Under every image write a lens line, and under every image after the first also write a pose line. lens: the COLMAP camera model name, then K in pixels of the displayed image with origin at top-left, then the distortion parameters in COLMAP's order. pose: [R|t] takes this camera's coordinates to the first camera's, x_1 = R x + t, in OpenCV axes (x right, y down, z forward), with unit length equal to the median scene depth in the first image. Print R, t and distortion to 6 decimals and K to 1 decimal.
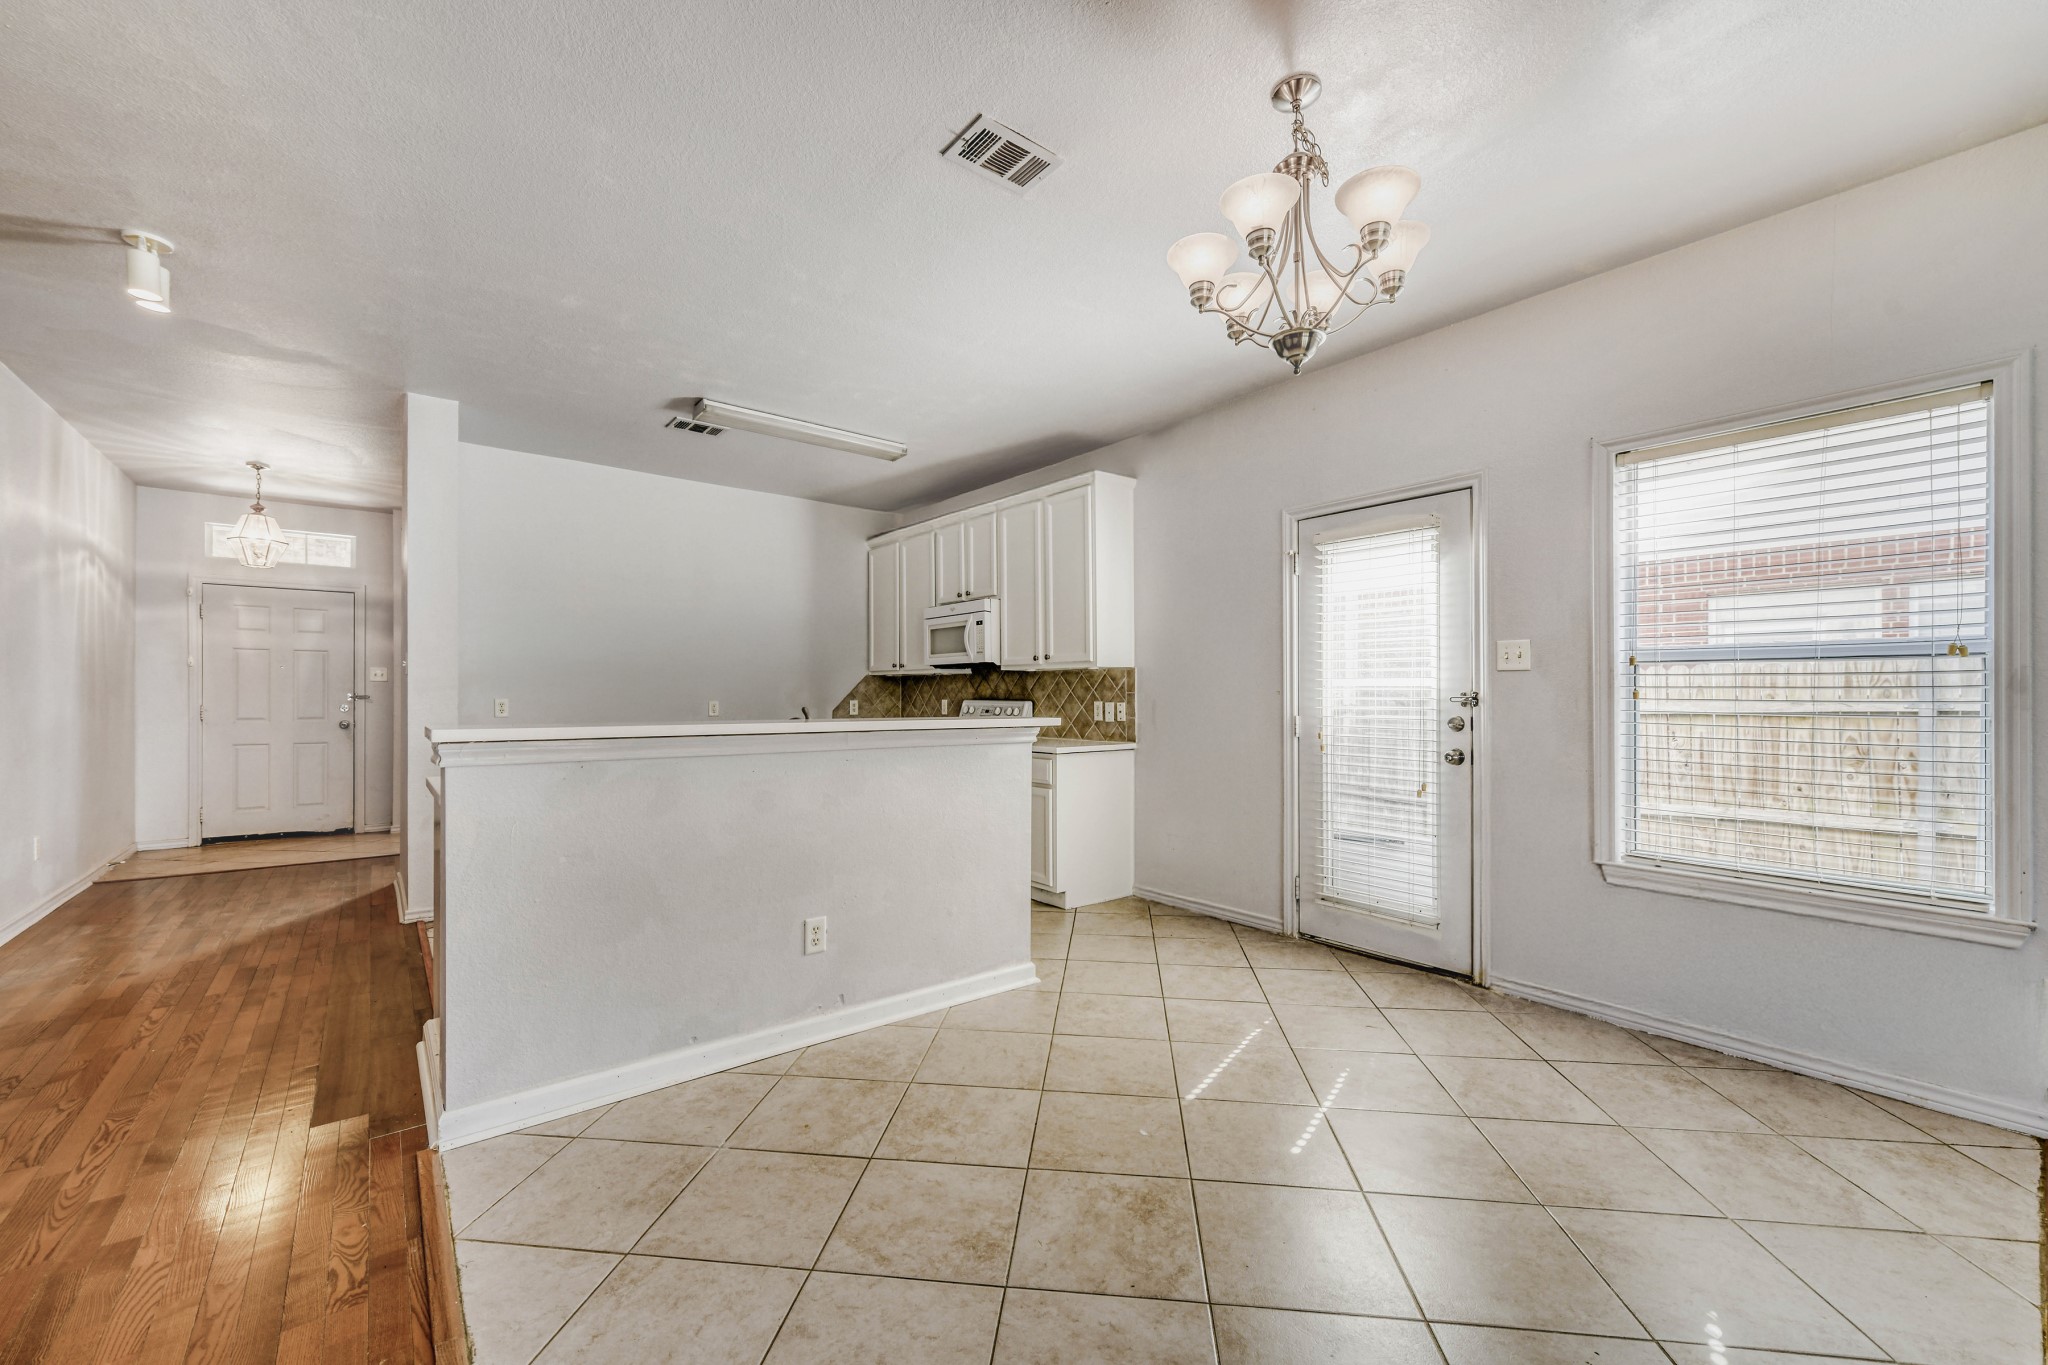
lens RADIAL K [[811.4, 0, 1021.4], [0, 811.4, 691.2], [0, 0, 1]] dist [-0.000530, -0.000757]
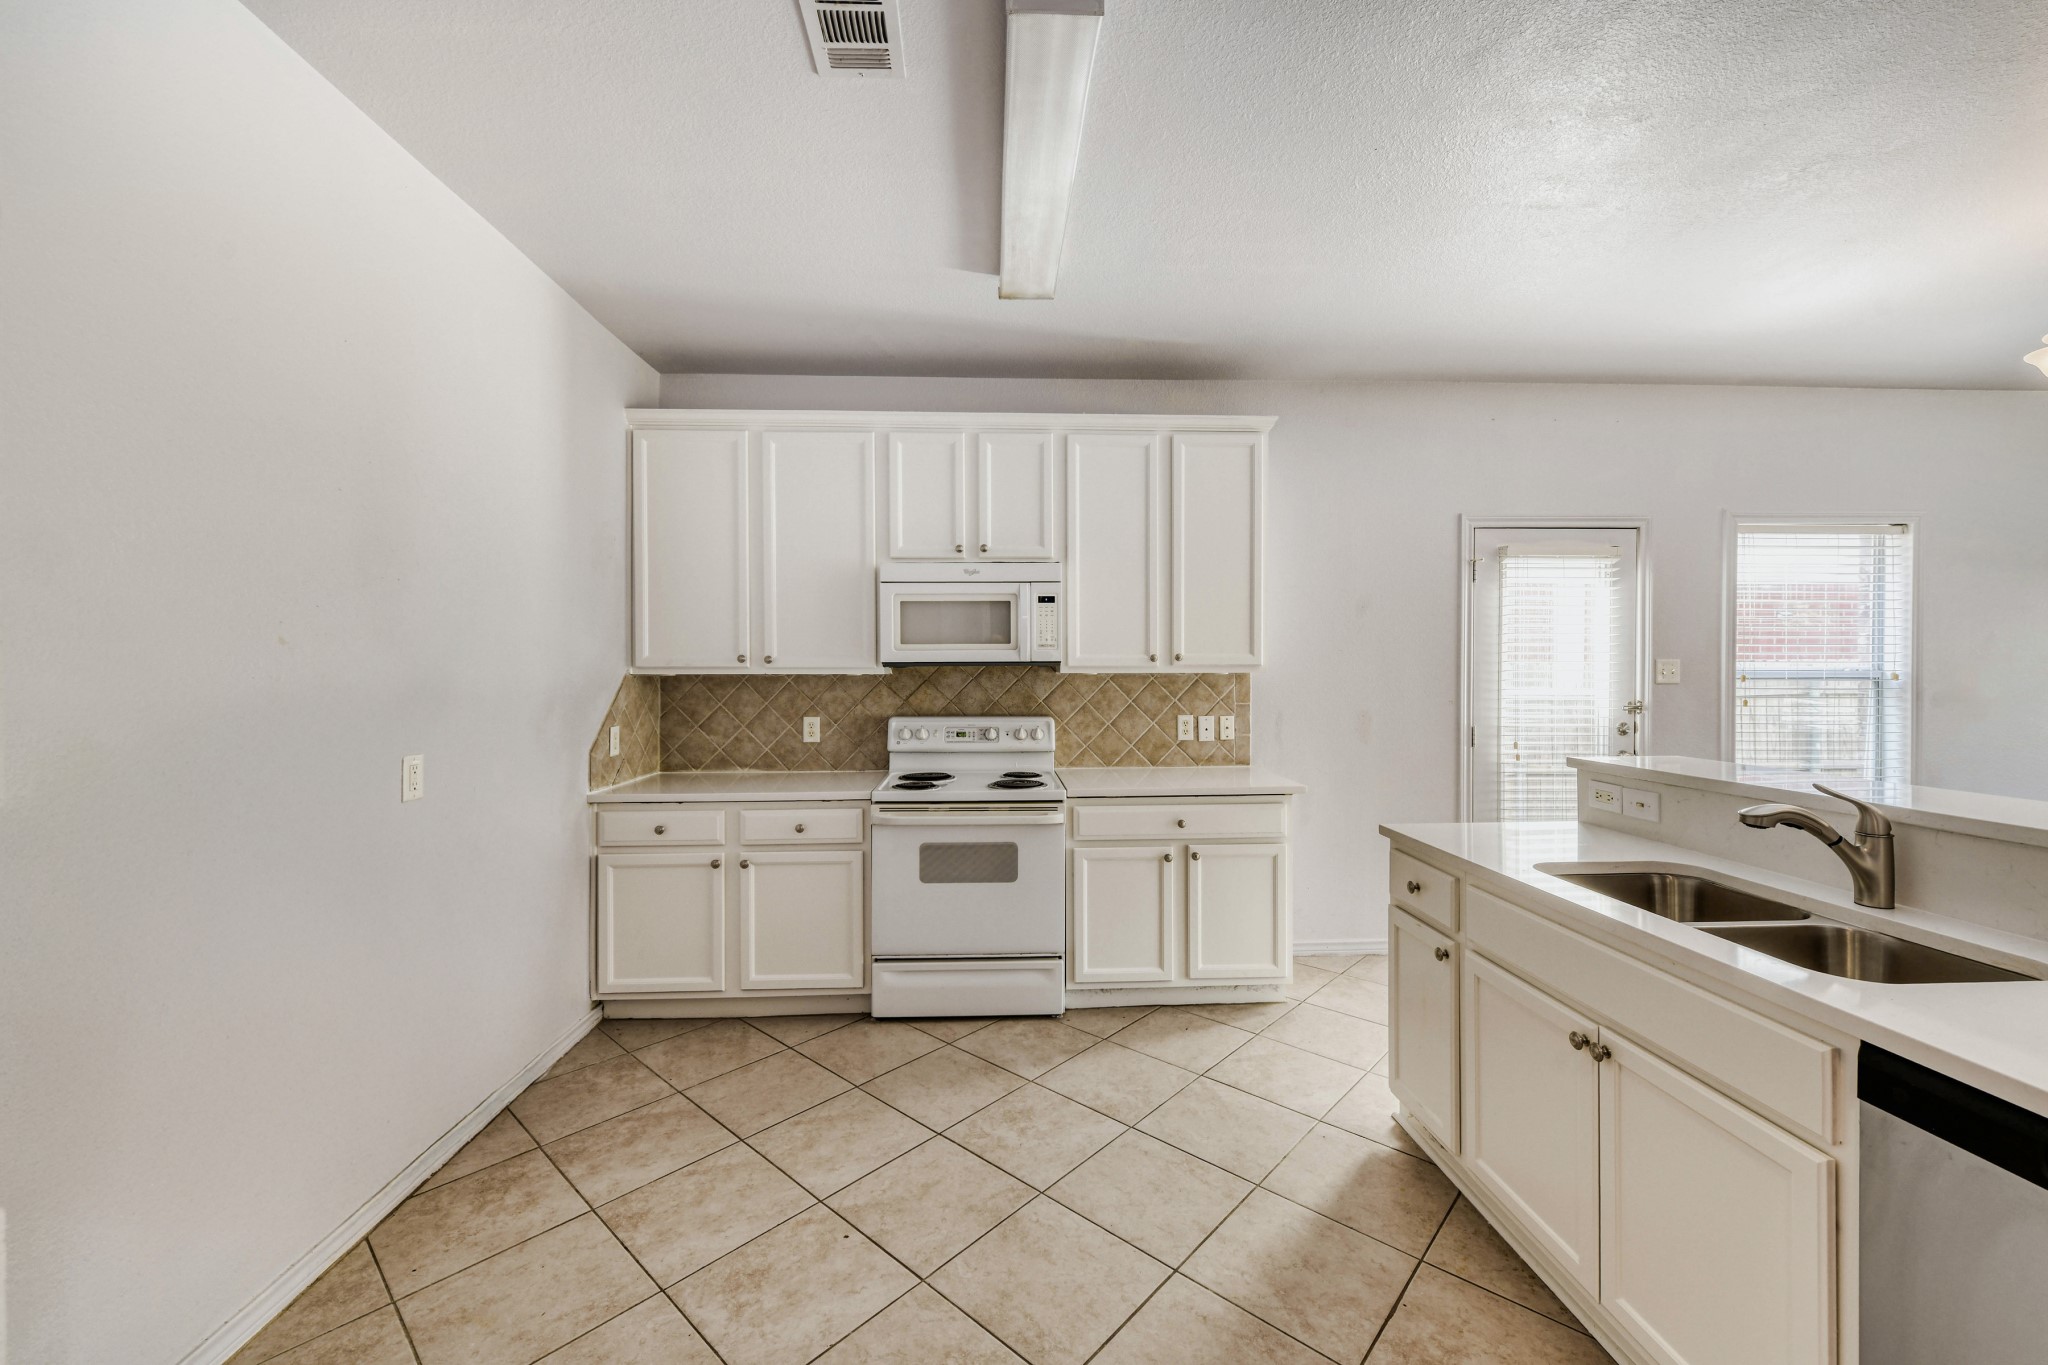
lens RADIAL K [[803.7, 0, 1022.5], [0, 803.7, 666.9], [0, 0, 1]] dist [0.000191, -0.000734]
pose [[0.589371, -0.003563, 0.807854, -0.598849], [0.000598, 0.999992, 0.003973, -0.035337], [-0.807862, -0.001858, 0.589369, 0.671530]]
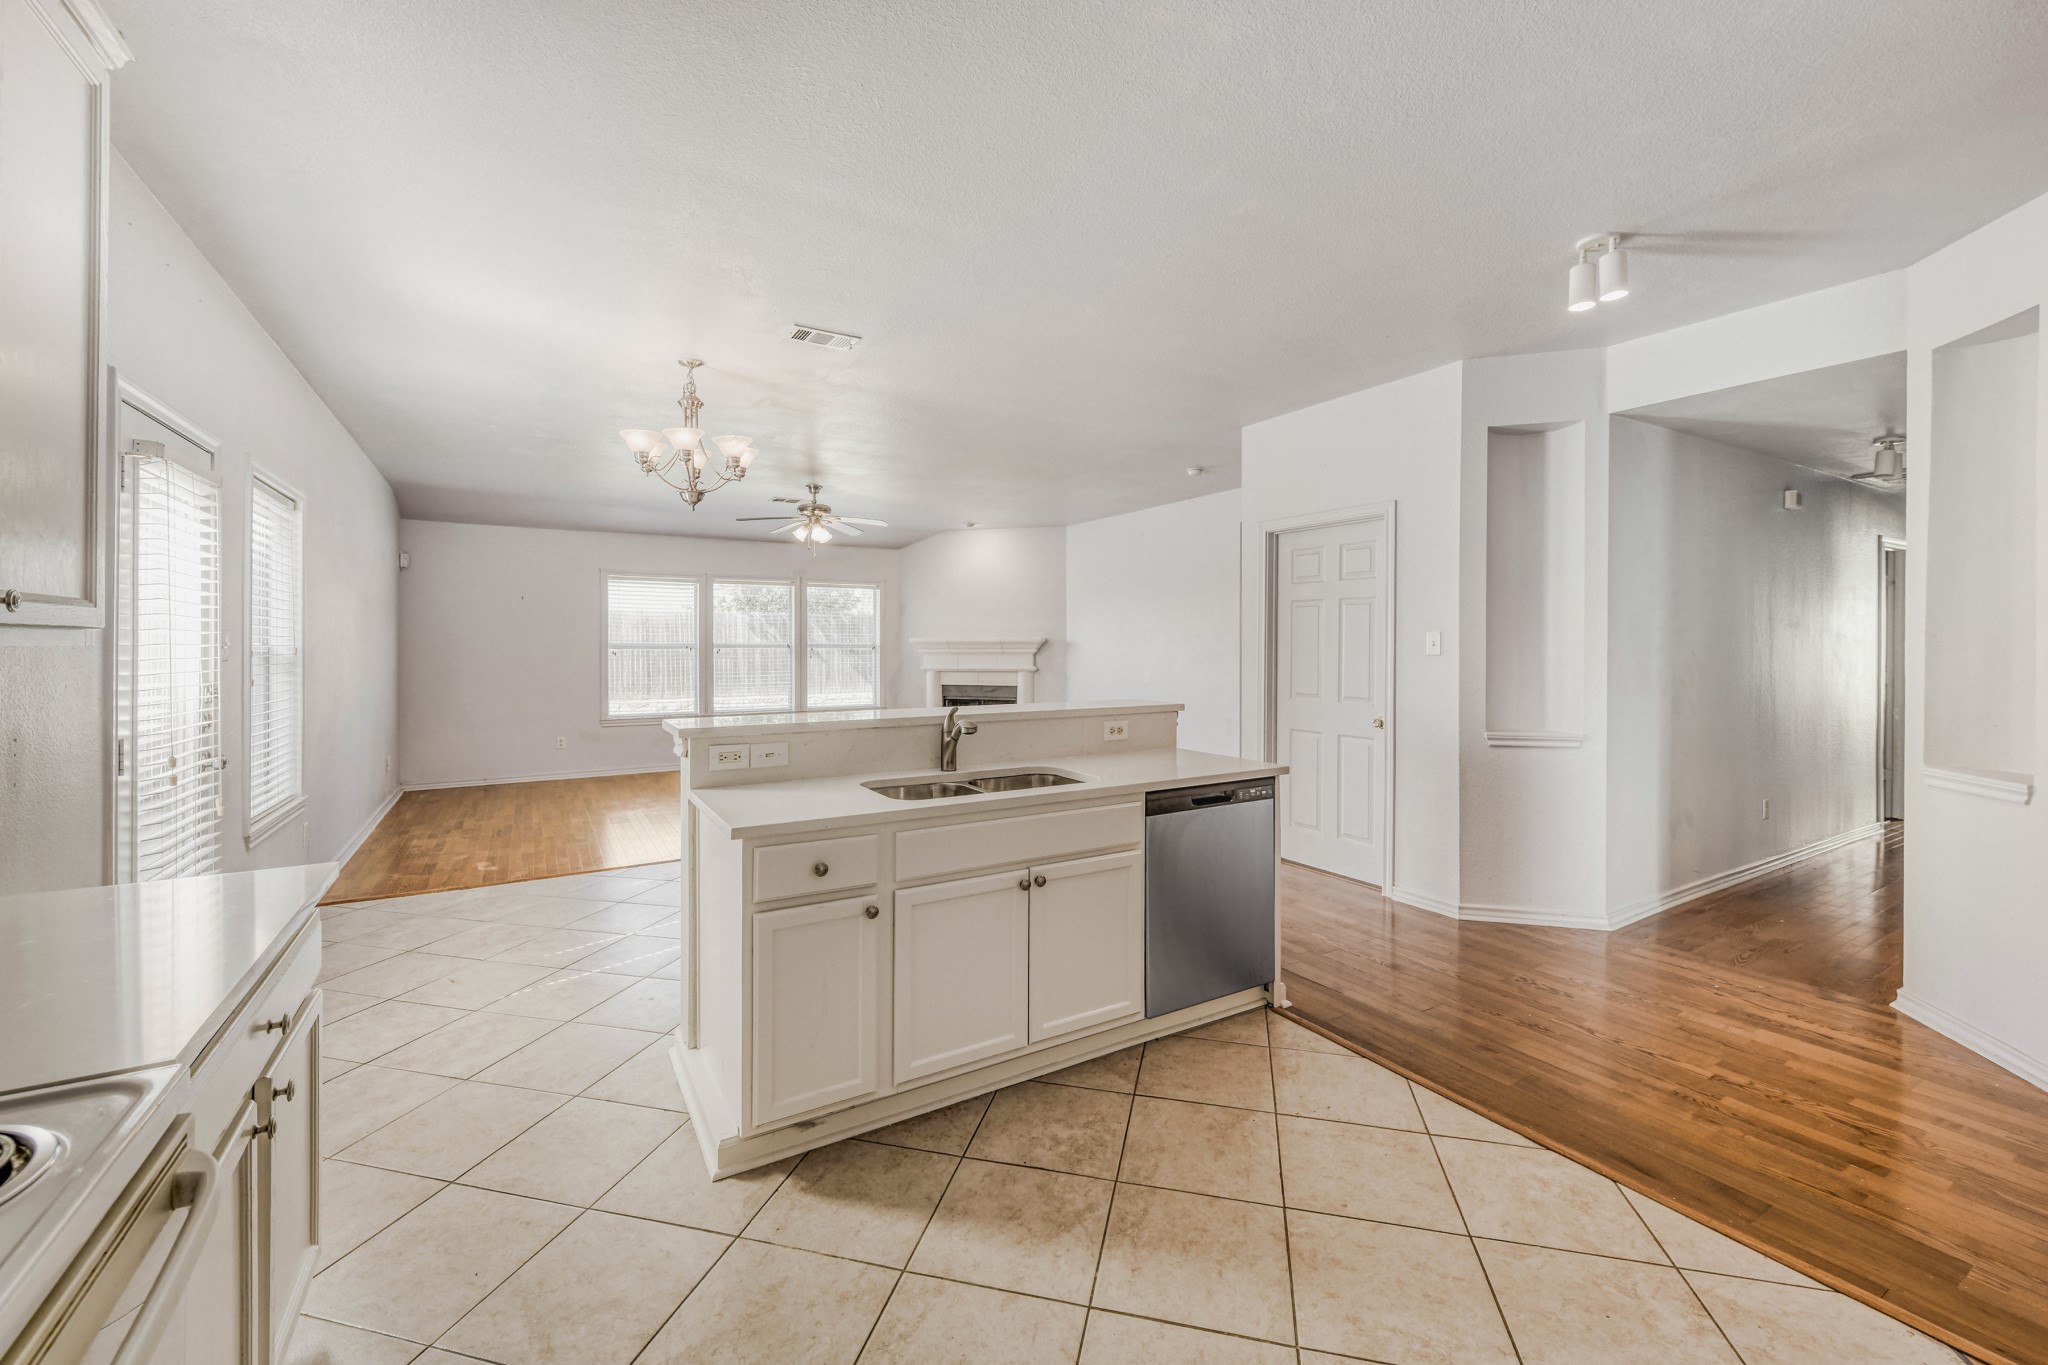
lens RADIAL K [[827.7, 0, 1016.9], [0, 827.7, 646.8], [0, 0, 1]] dist [0.000083, -0.000091]
pose [[-0.990156, -0.003620, 0.139920, -0.288831], [-0.003849, 0.999992, -0.001365, -0.028762], [-0.139914, -0.001890, -0.990162, 1.155917]]
